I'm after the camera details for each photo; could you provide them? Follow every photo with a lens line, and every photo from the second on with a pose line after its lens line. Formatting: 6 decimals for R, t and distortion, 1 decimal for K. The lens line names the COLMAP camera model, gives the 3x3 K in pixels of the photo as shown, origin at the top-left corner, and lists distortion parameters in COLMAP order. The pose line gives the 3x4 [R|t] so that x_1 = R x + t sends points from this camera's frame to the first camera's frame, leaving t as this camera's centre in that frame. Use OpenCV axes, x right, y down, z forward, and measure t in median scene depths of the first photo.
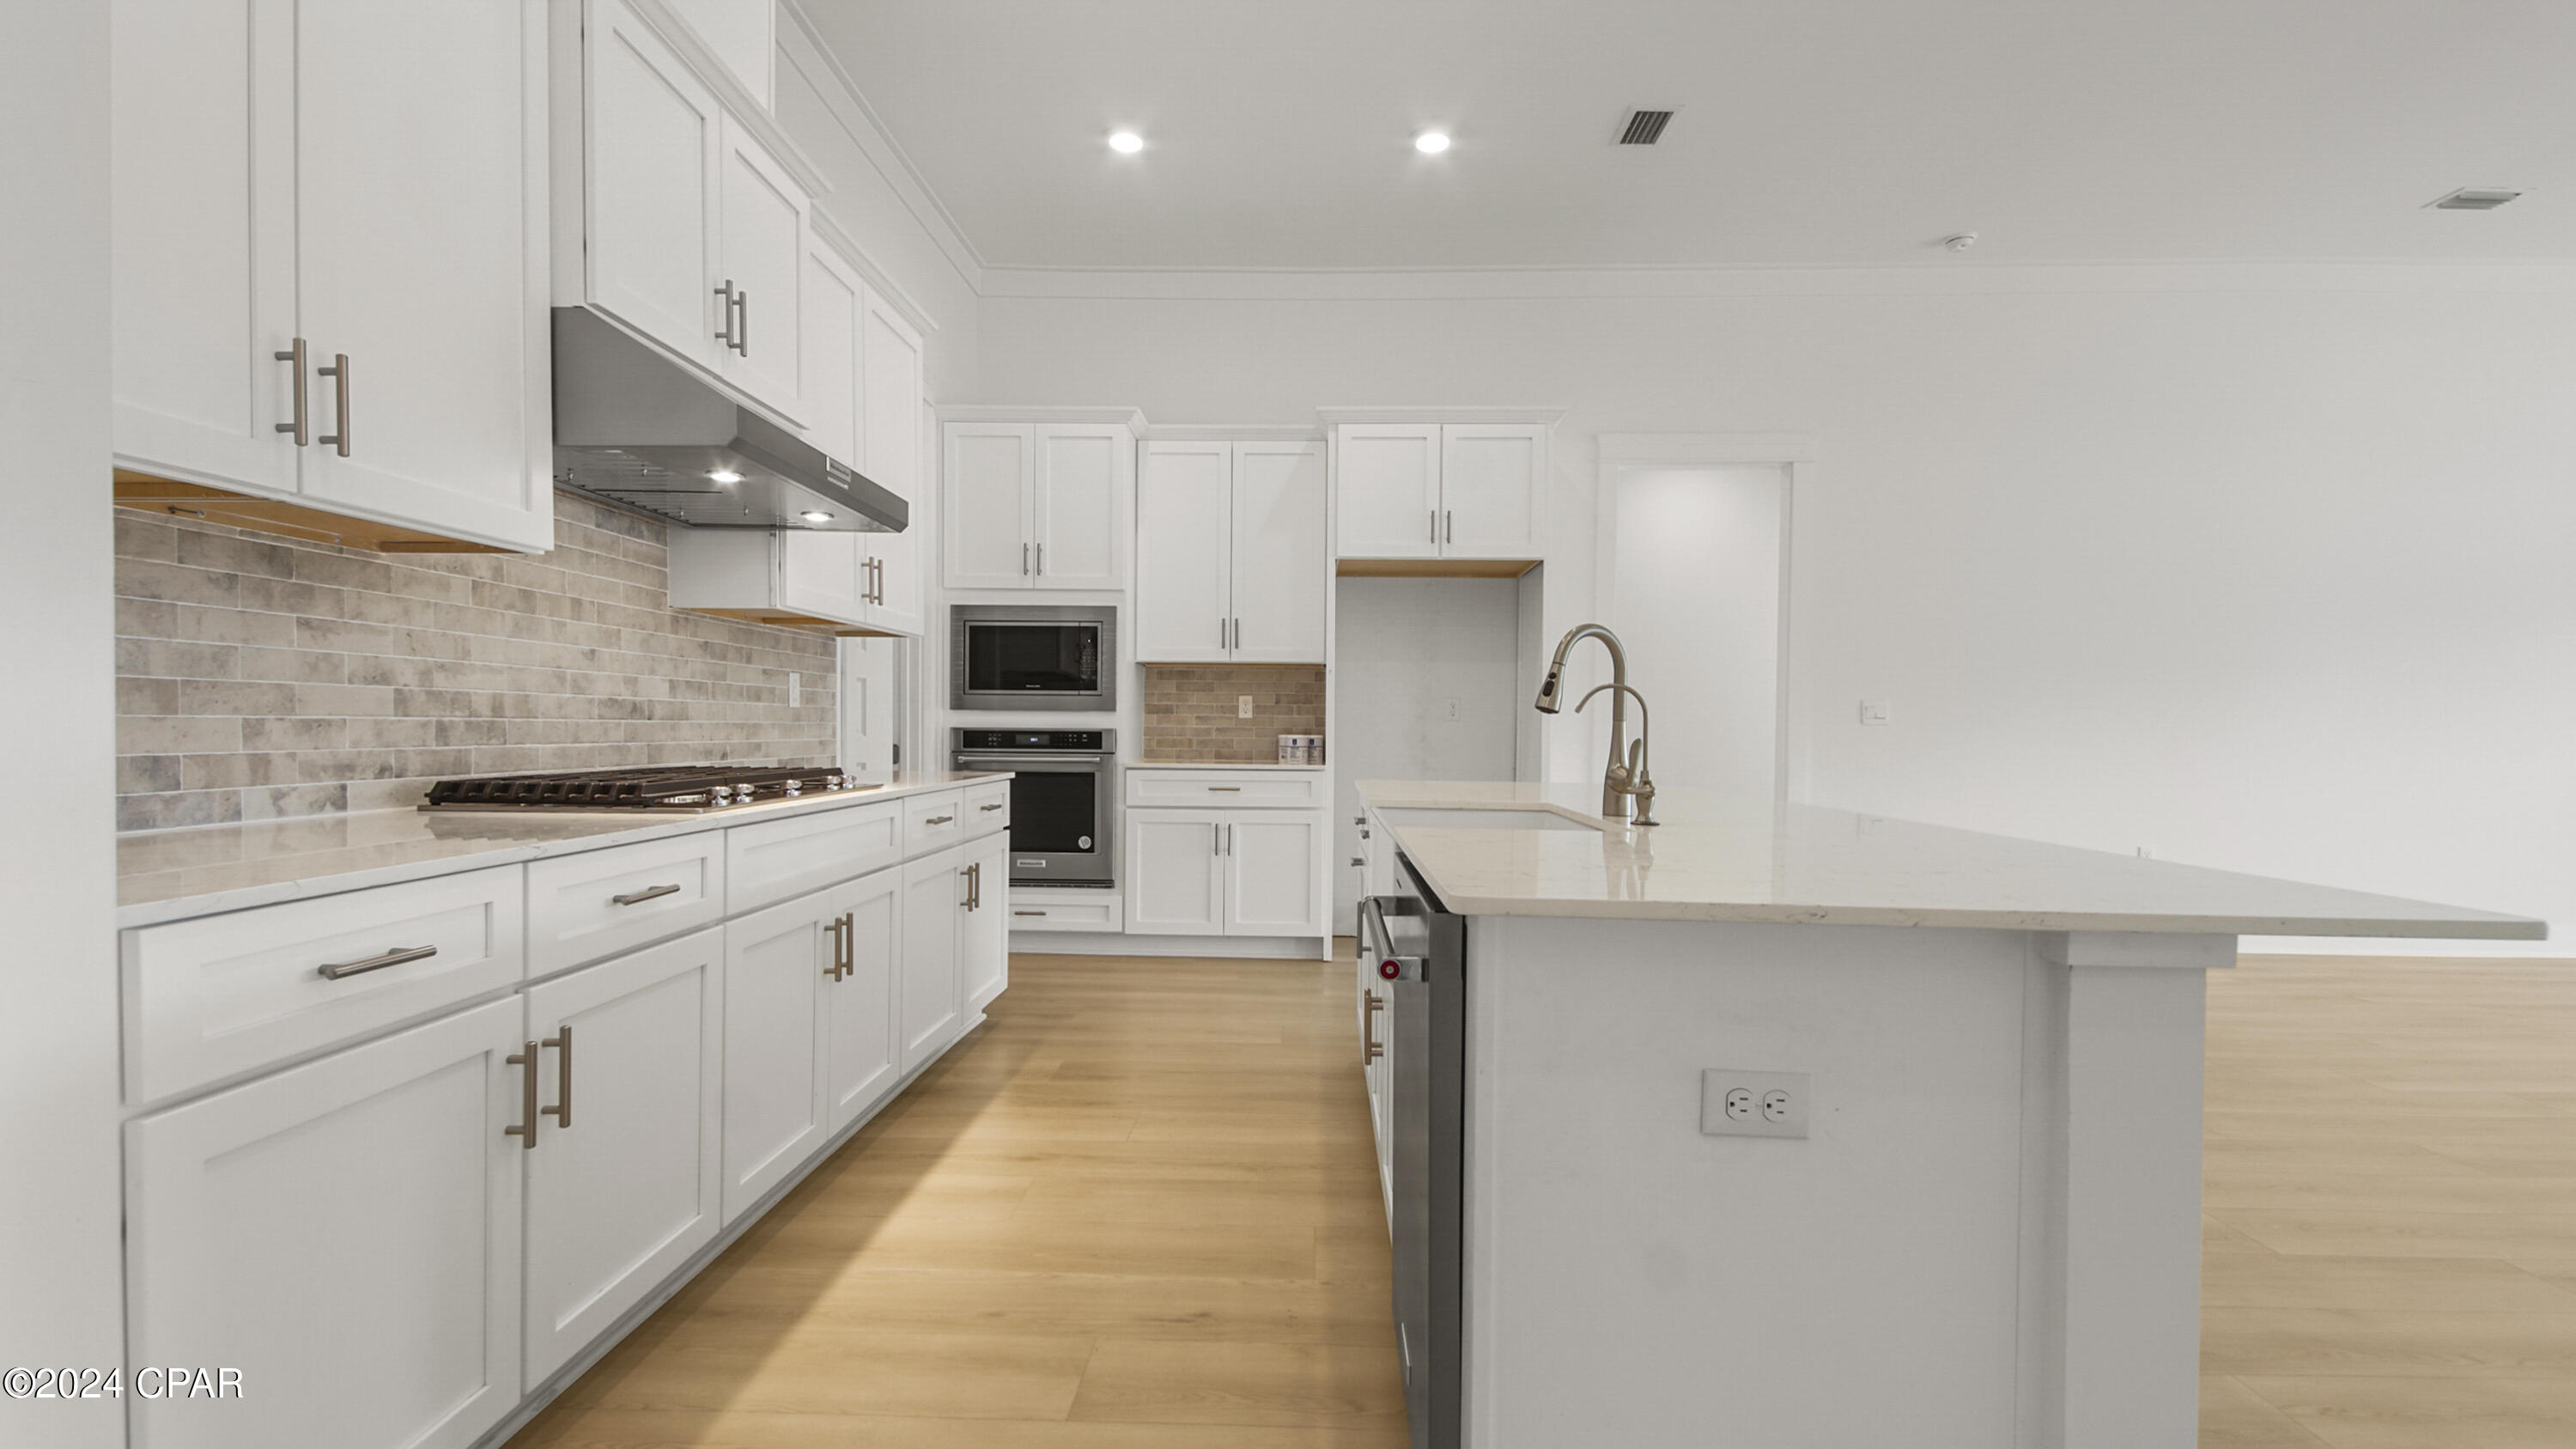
lens RADIAL K [[1145.1, 0, 1297.2], [0, 1145.1, 739.3], [0, 0, 1]] dist [0.035335, -0.020140]
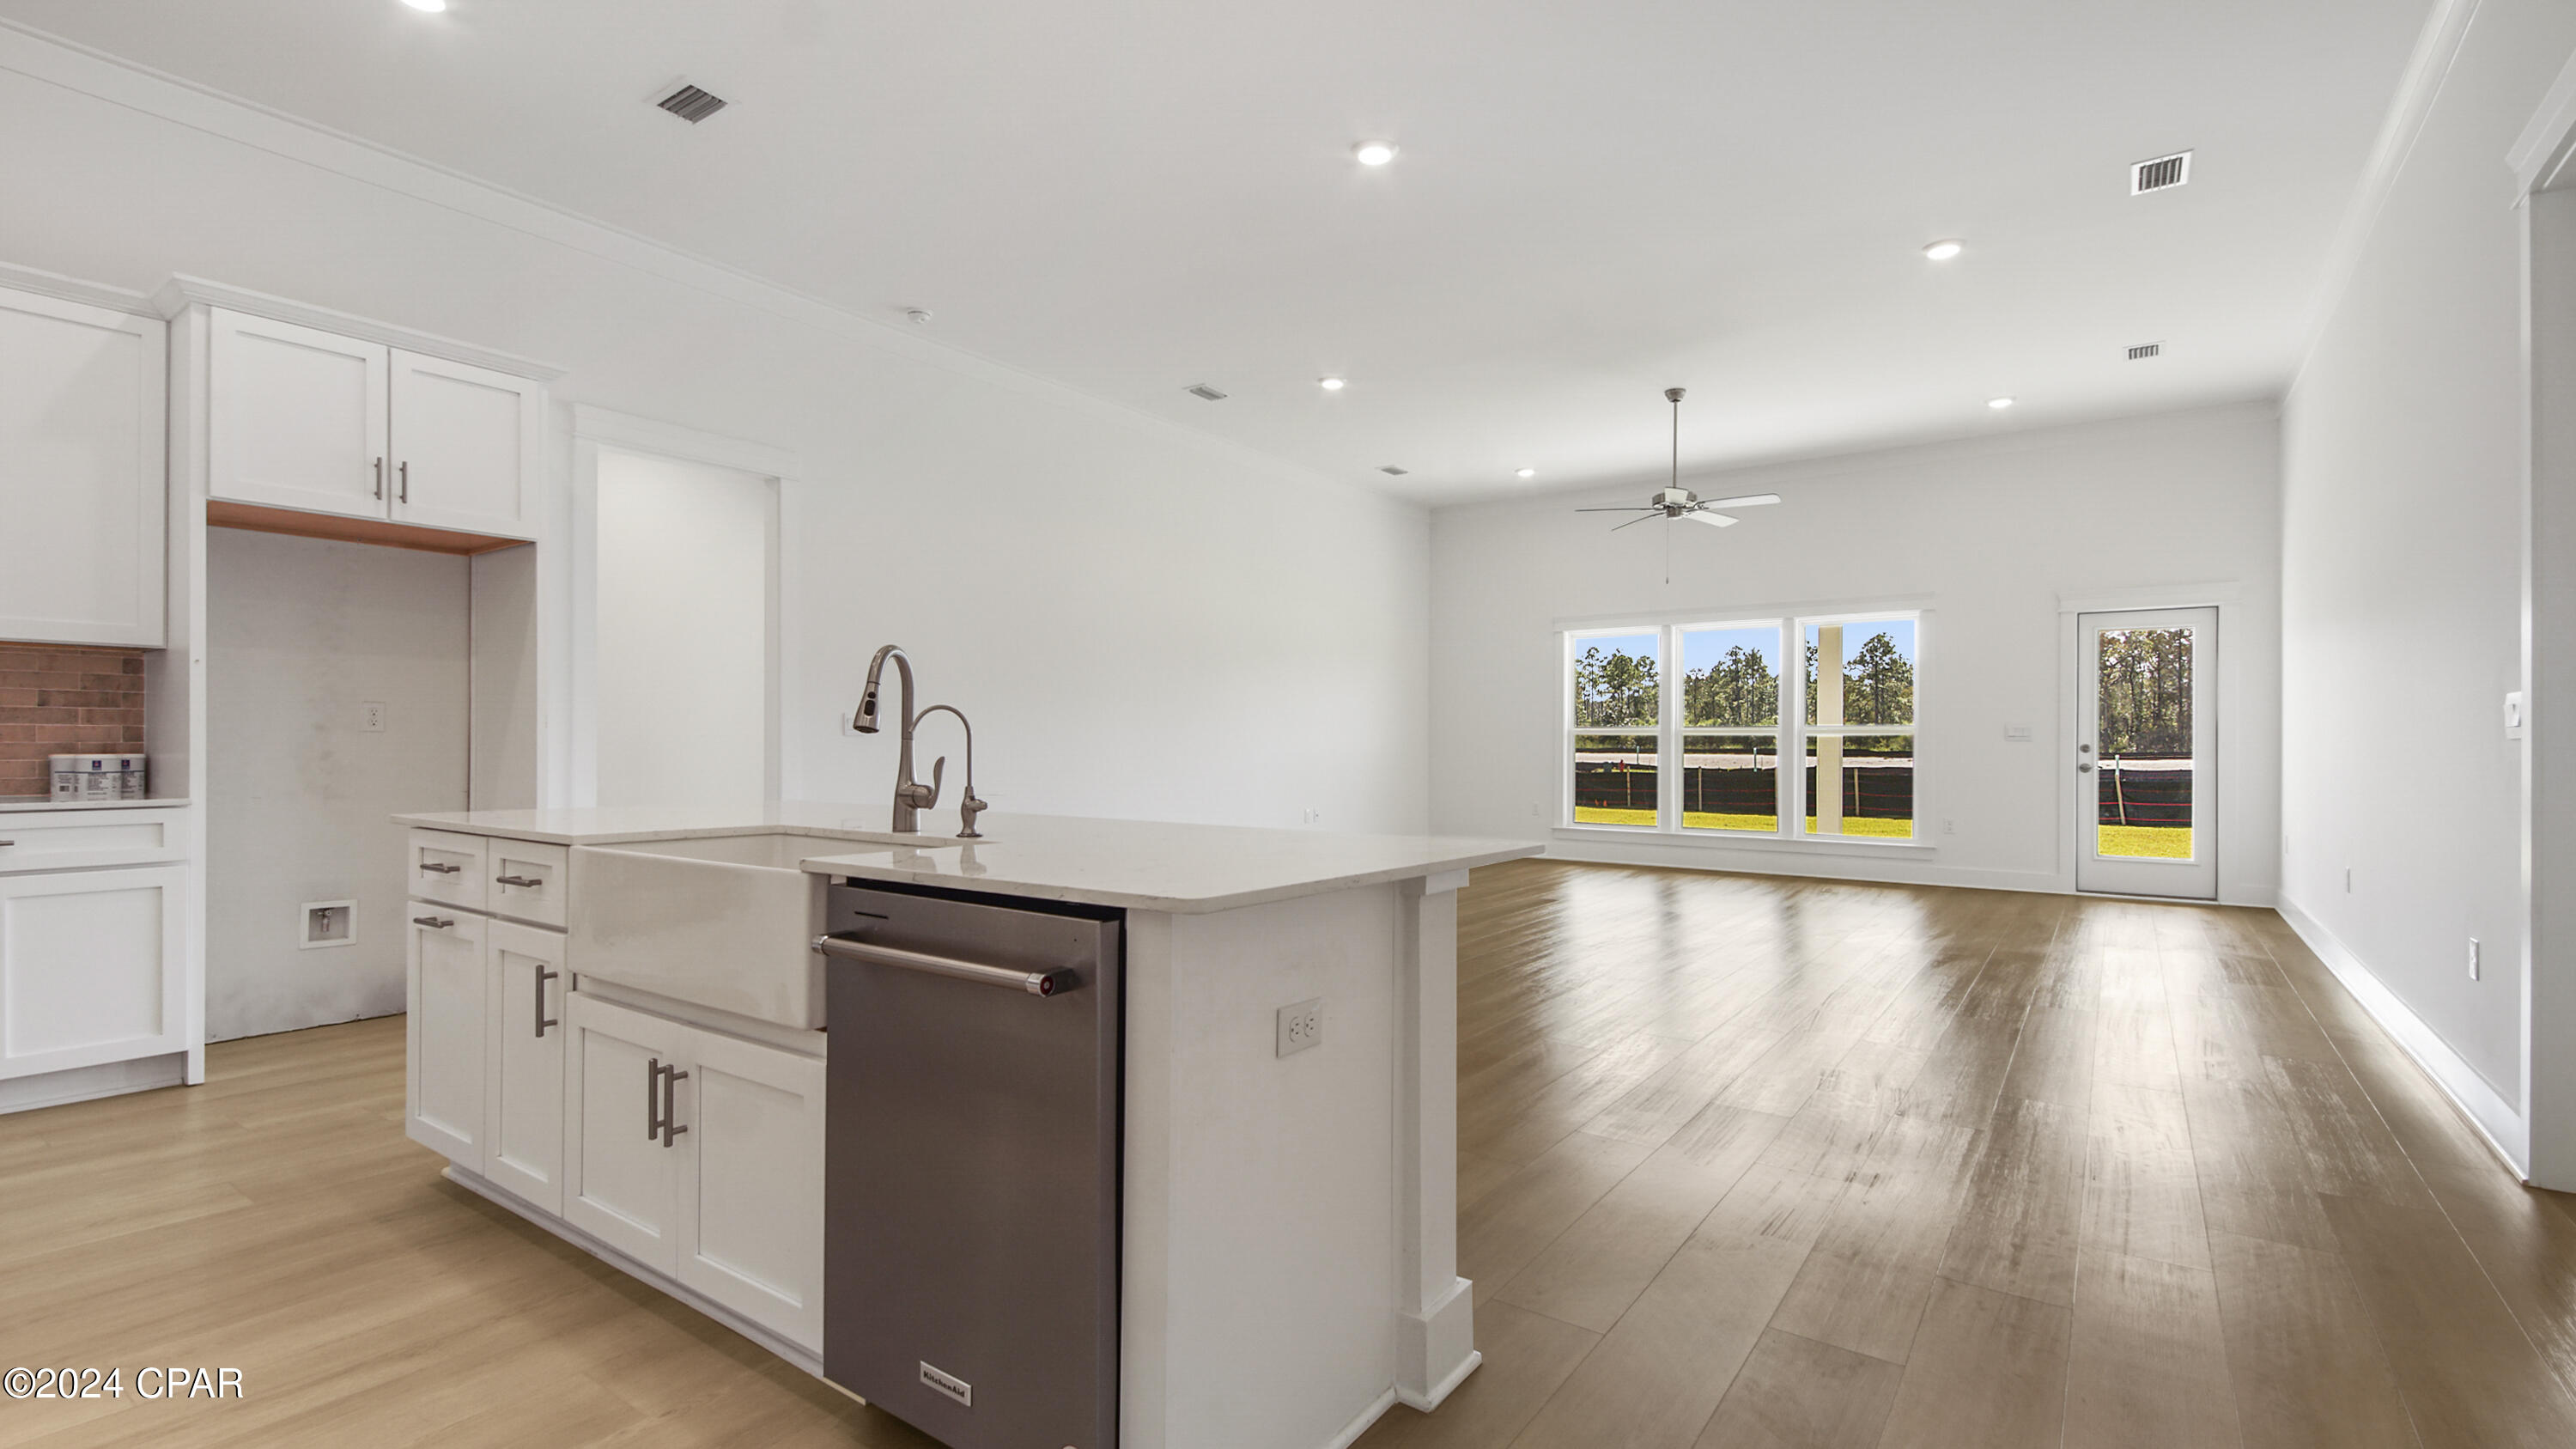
lens RADIAL K [[1145.1, 0, 1297.2], [0, 1145.1, 739.3], [0, 0, 1]] dist [0.035335, -0.020140]
pose [[0.557468, -0.007372, 0.830166, -0.305728], [0.011818, 0.999930, 0.000944, -0.009053], [-0.830114, 0.009285, 0.557516, 0.108295]]
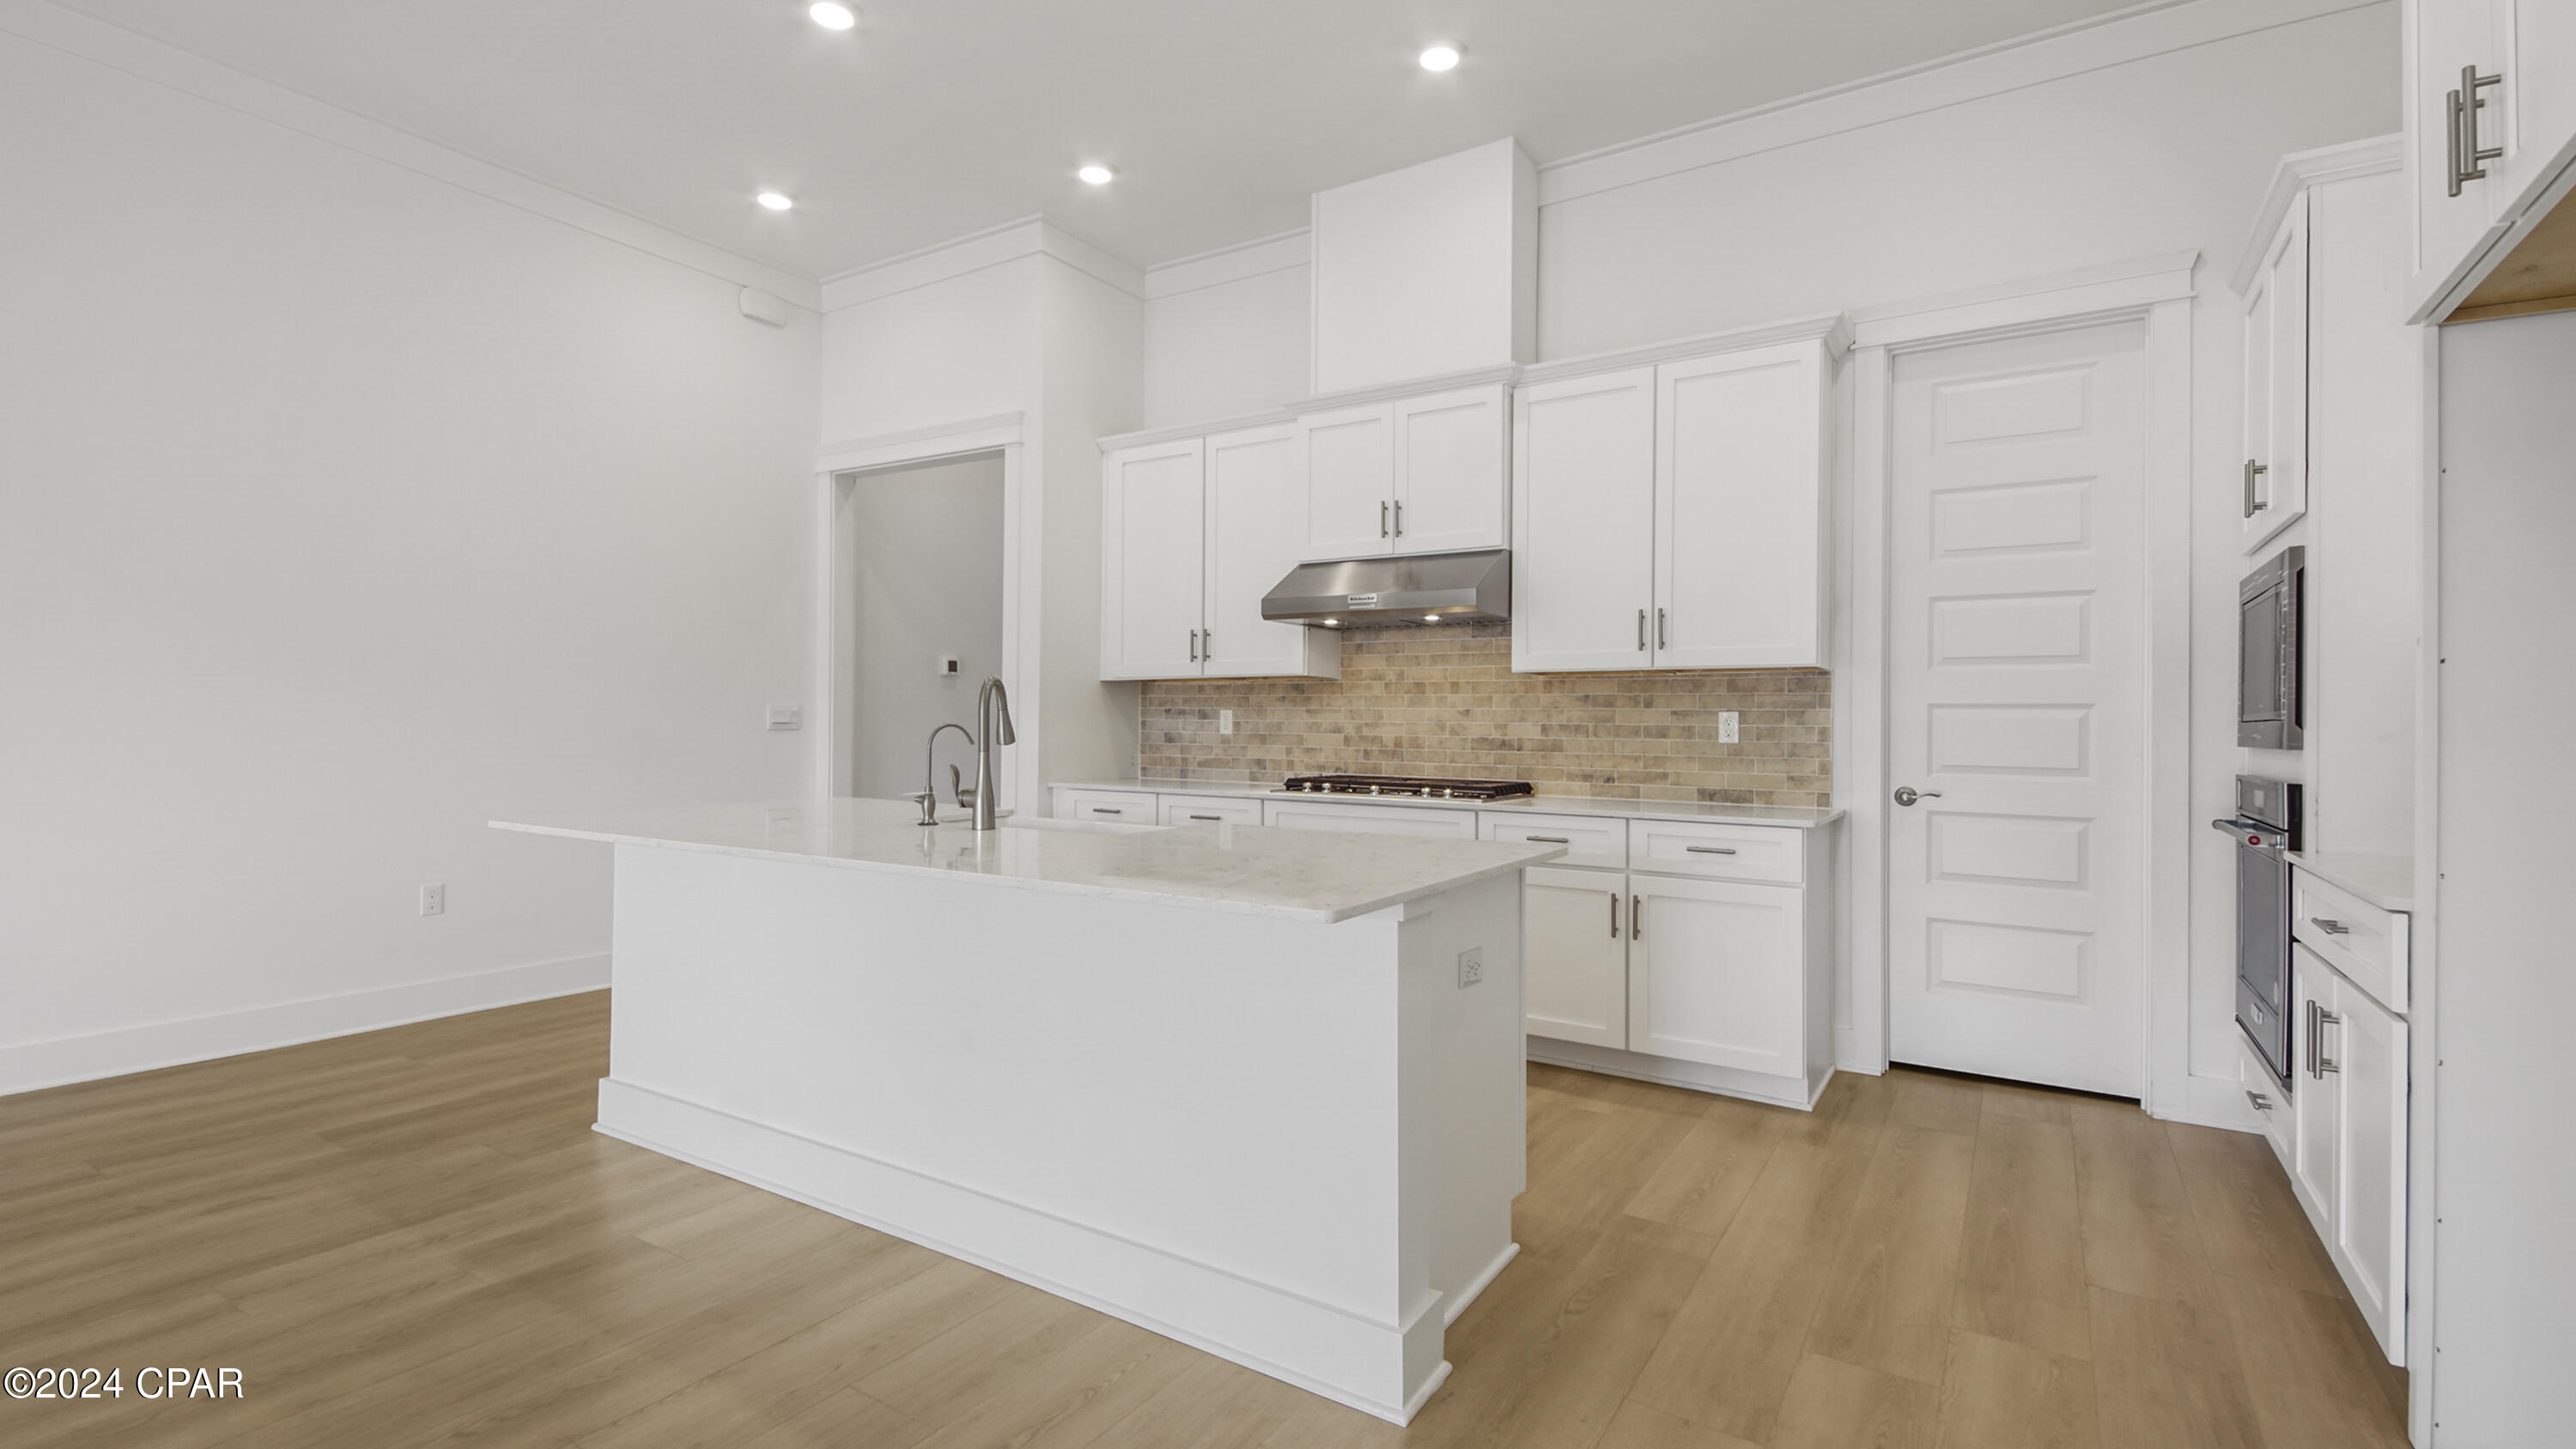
lens RADIAL K [[1144.8, 0, 1297.2], [0, 1144.8, 739.3], [0, 0, 1]] dist [0.035335, -0.020140]
pose [[-0.521470, -0.004657, -0.853257, 0.861922], [-0.024999, 0.999639, 0.009823, -0.038294], [0.852903, 0.026453, -0.521398, 1.471519]]
